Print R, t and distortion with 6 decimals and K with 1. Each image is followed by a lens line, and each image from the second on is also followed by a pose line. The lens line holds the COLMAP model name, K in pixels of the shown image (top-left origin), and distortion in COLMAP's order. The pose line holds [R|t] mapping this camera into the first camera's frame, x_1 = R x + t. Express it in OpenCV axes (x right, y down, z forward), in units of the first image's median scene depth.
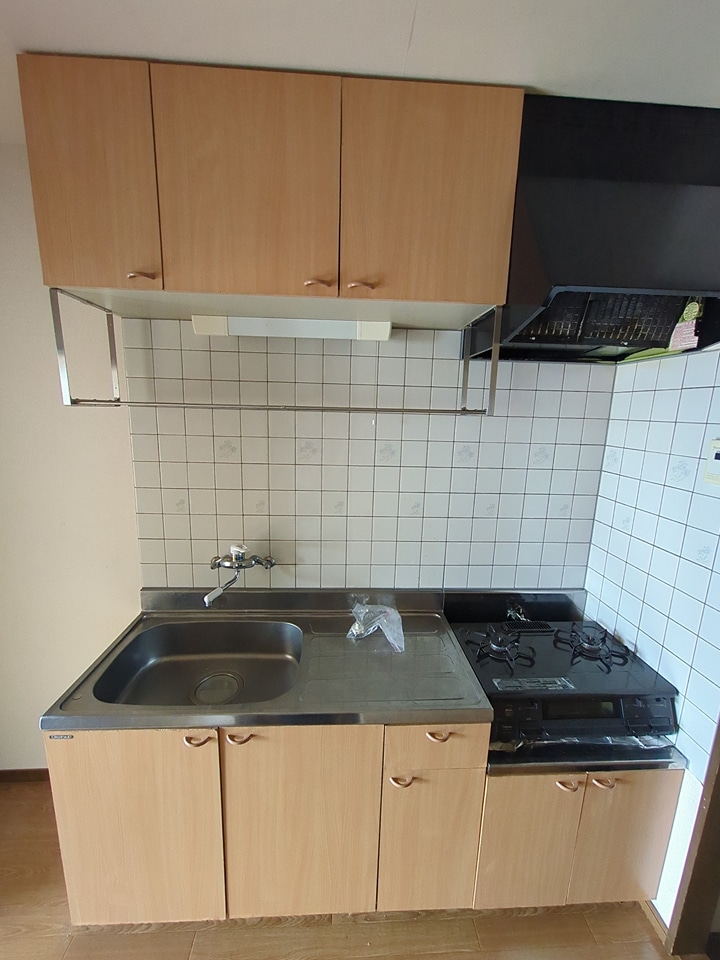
lens RADIAL K [[395.2, 0, 356.7], [0, 395.2, 477.3], [0, 0, 1]] dist [-0.000008, -0.000225]
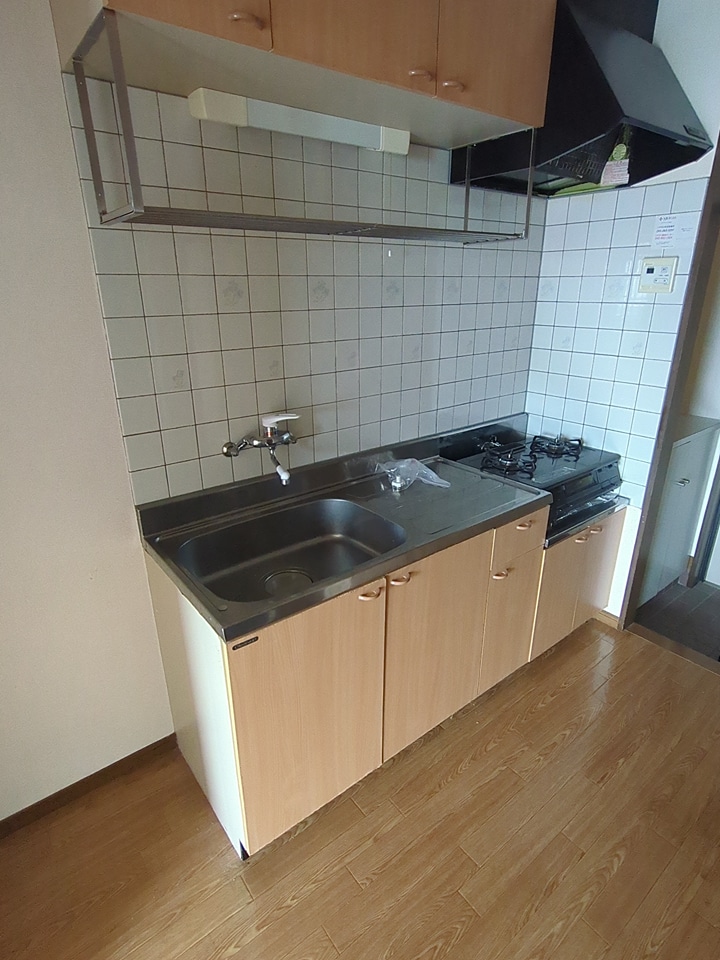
lens RADIAL K [[538.2, 0, 358.3], [0, 538.2, 484.6], [0, 0, 1]] dist [-0.005336, 0.001653]
pose [[0.809901, -0.233622, 0.538035, -0.845521], [0.127812, 0.965509, 0.226842, 0.086059], [-0.572472, -0.114952, 0.811826, -0.007952]]
